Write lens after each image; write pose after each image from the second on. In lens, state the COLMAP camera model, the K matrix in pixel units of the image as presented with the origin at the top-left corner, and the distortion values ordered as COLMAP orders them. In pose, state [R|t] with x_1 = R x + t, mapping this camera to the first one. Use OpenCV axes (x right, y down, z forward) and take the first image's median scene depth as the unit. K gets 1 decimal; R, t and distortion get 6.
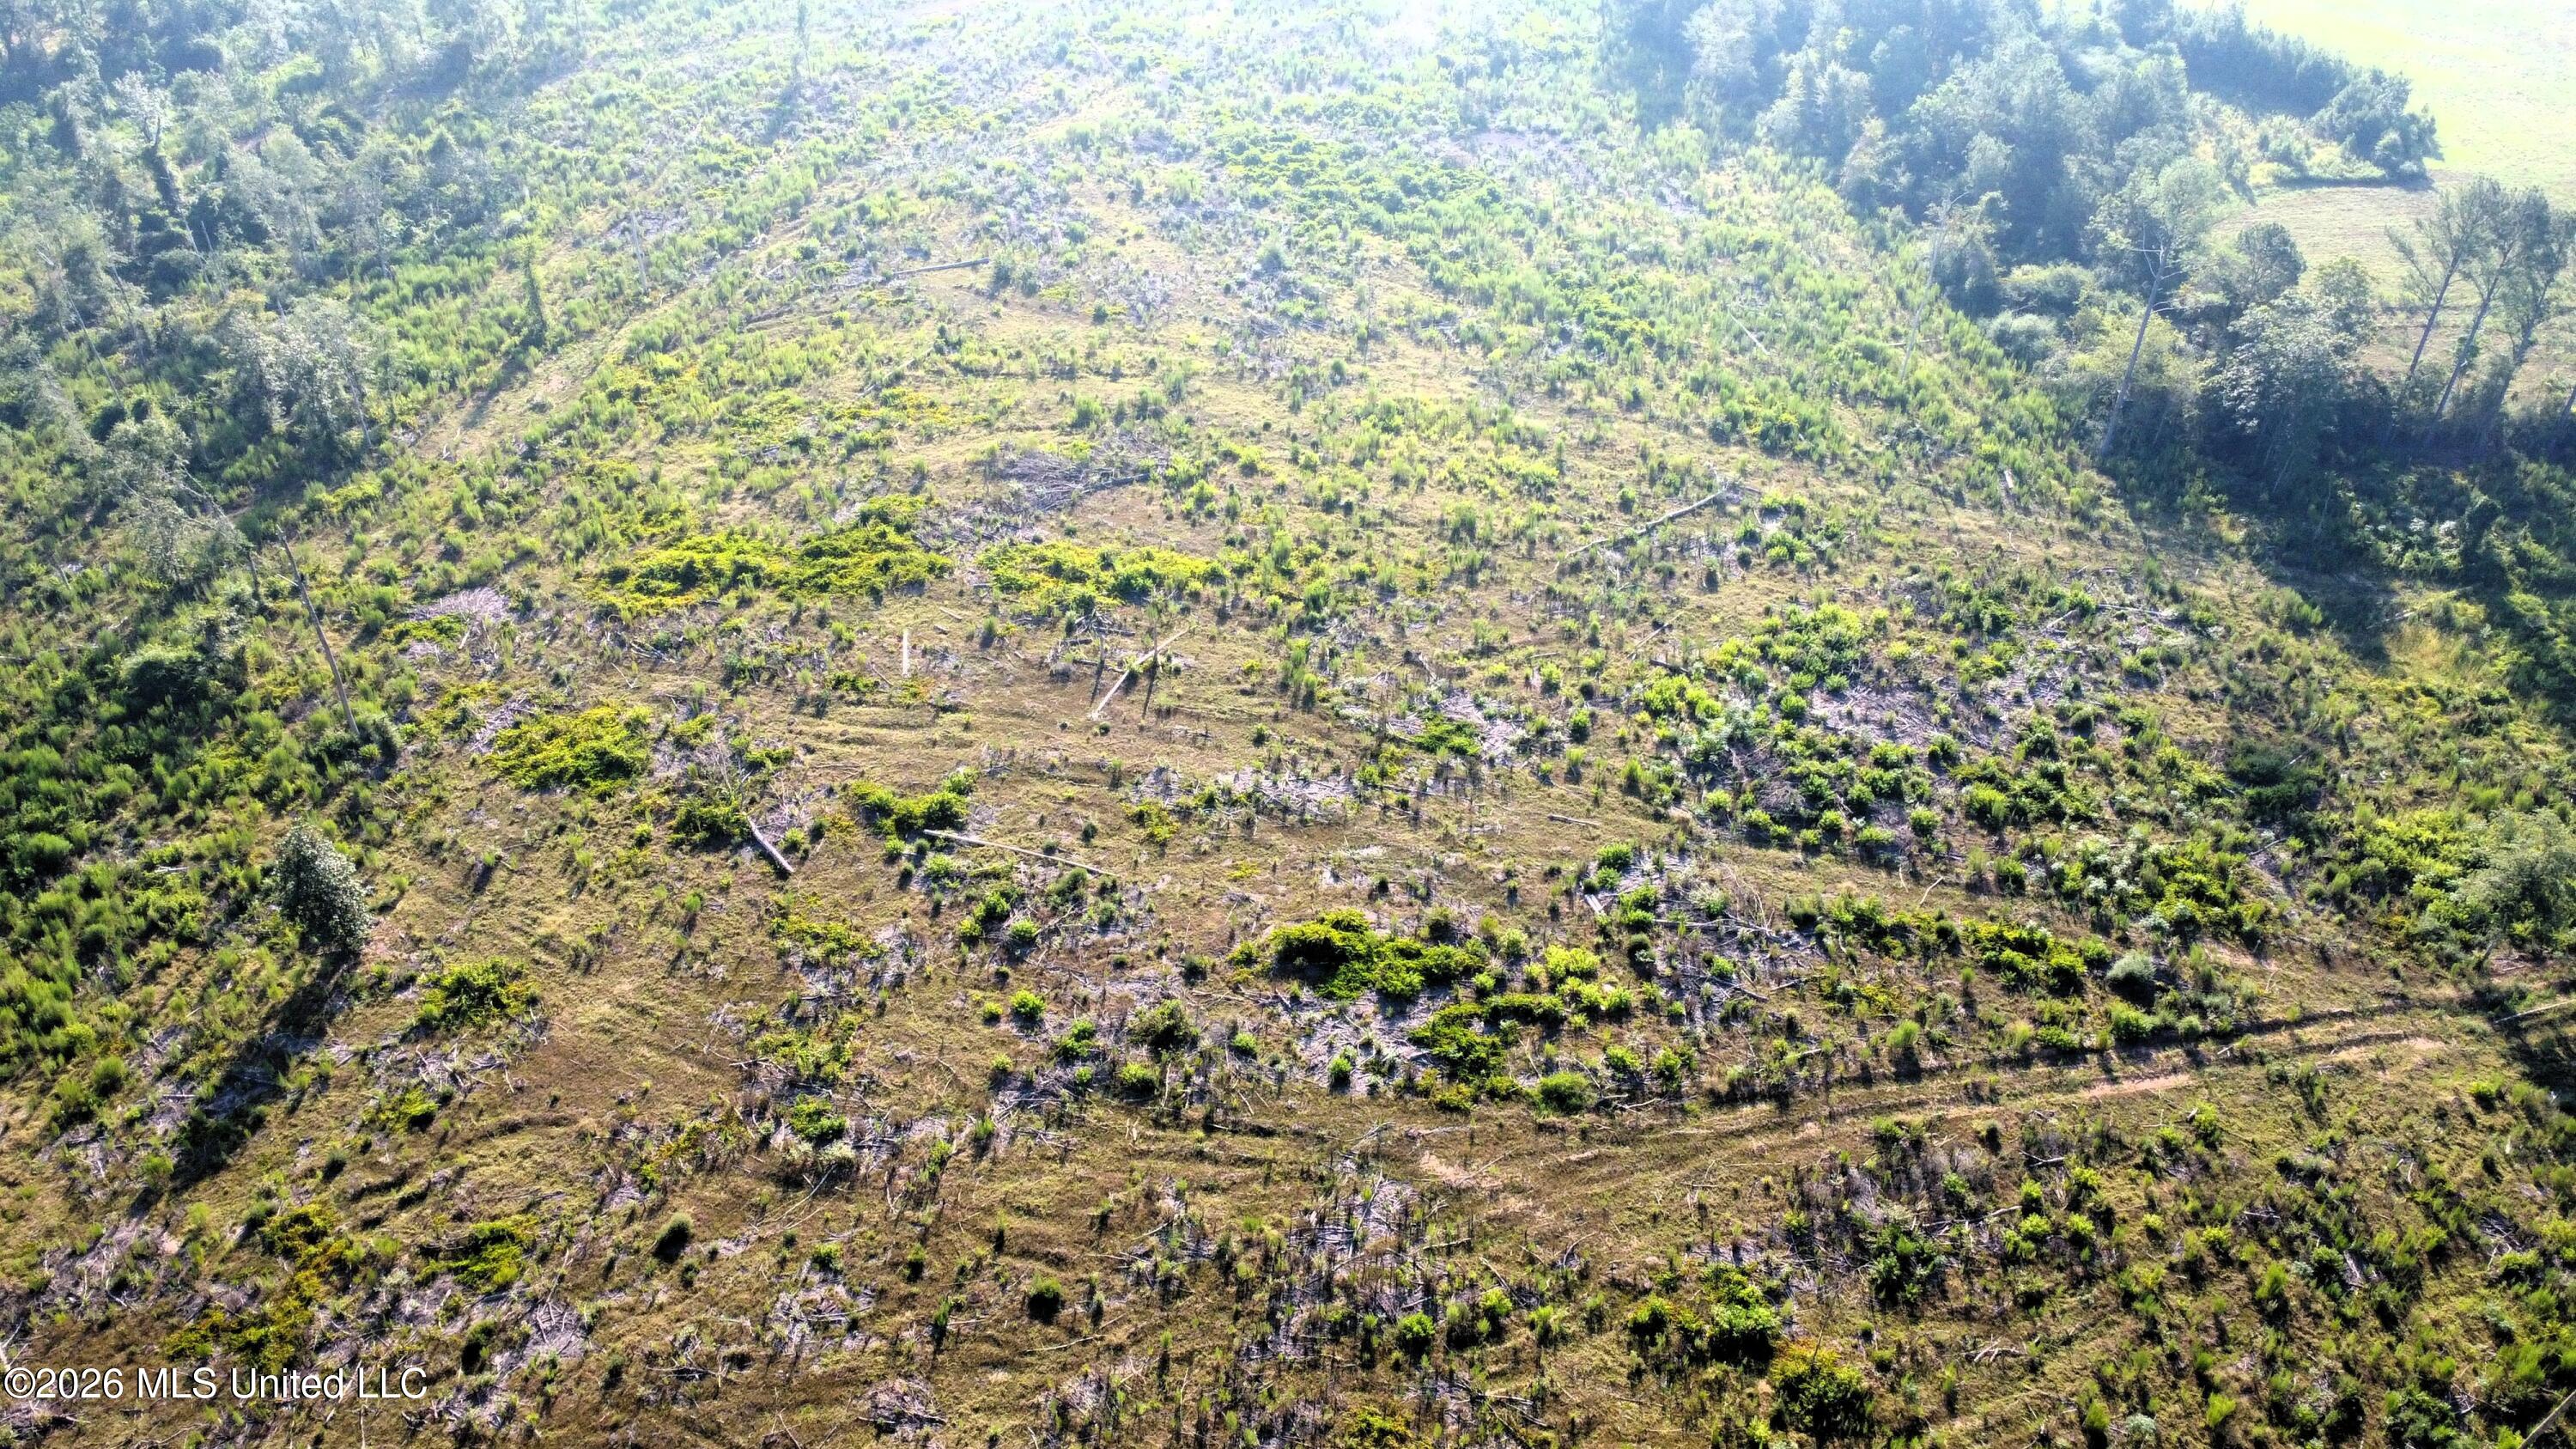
lens RADIAL K [[1915.7, 0, 1292.2], [0, 1915.7, 725.4], [0, 0, 1]] dist [0.002708, -0.006809]
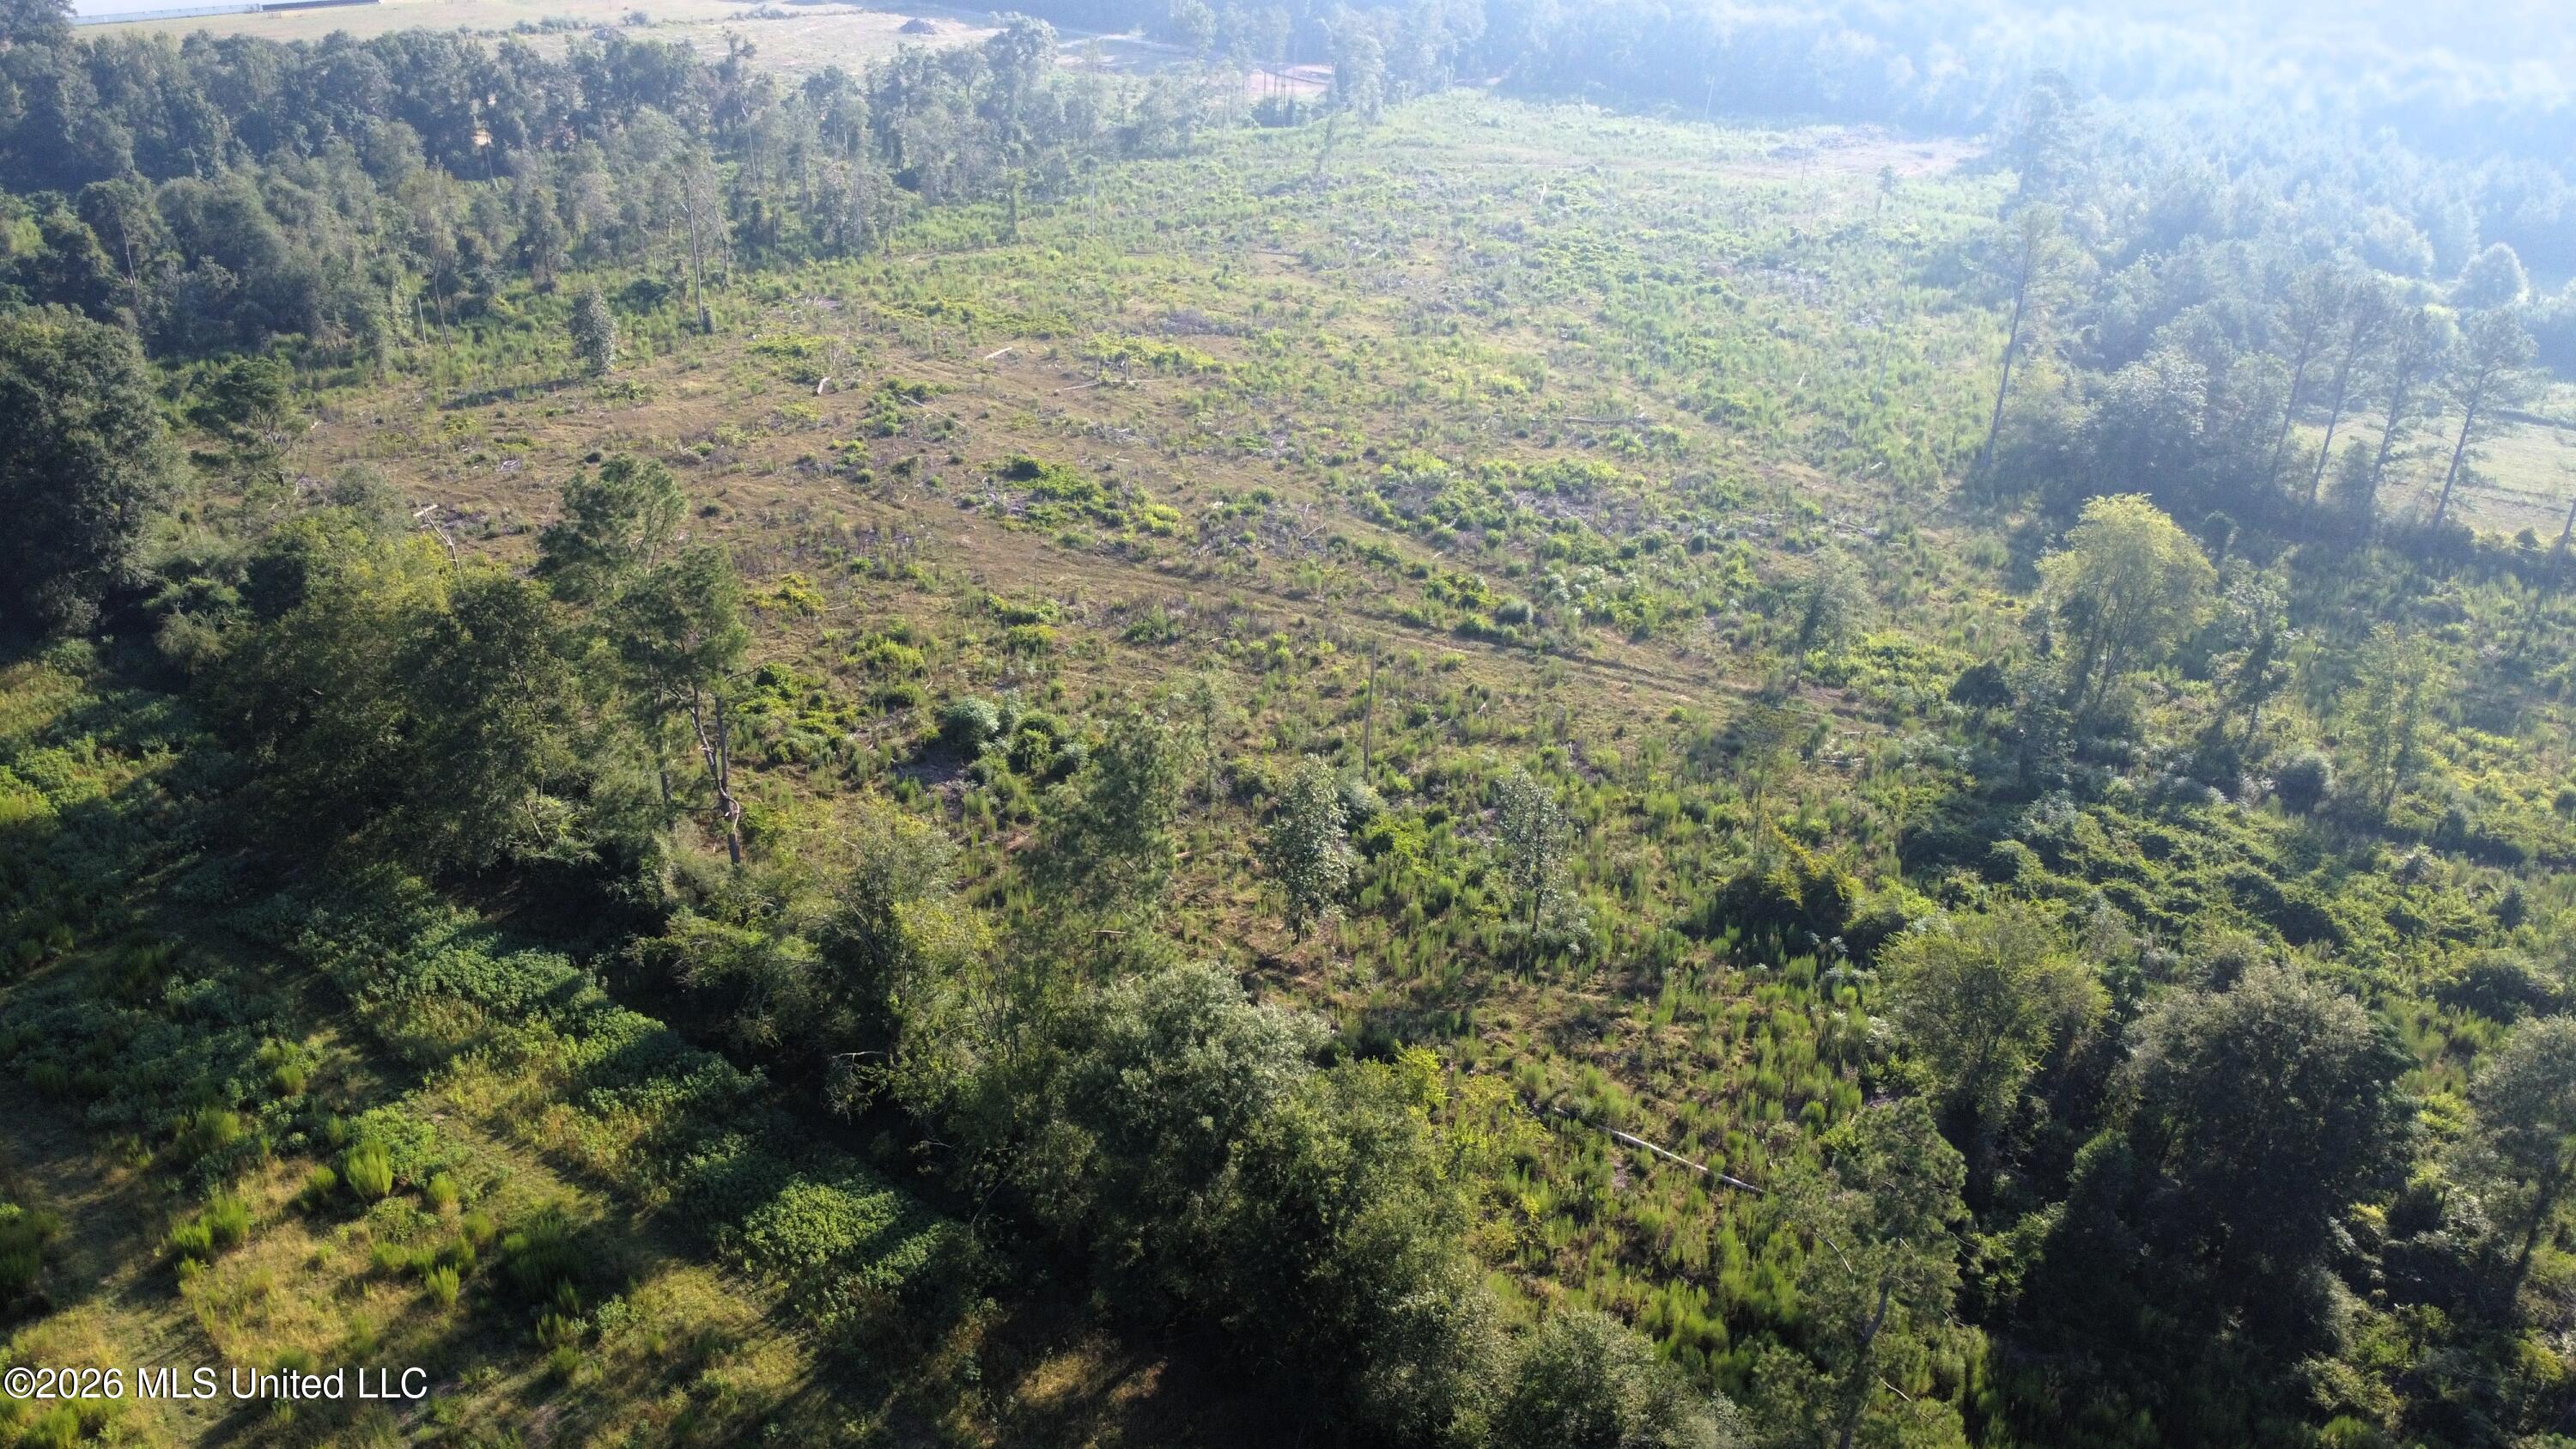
lens RADIAL K [[1915.7, 0, 1292.2], [0, 1915.7, 725.4], [0, 0, 1]] dist [0.002708, -0.006809]
pose [[0.848739, 0.258335, -0.461417, 0.932330], [-0.351864, 0.927247, -0.128085, 0.422024], [0.394758, 0.271066, 0.877889, -0.184925]]
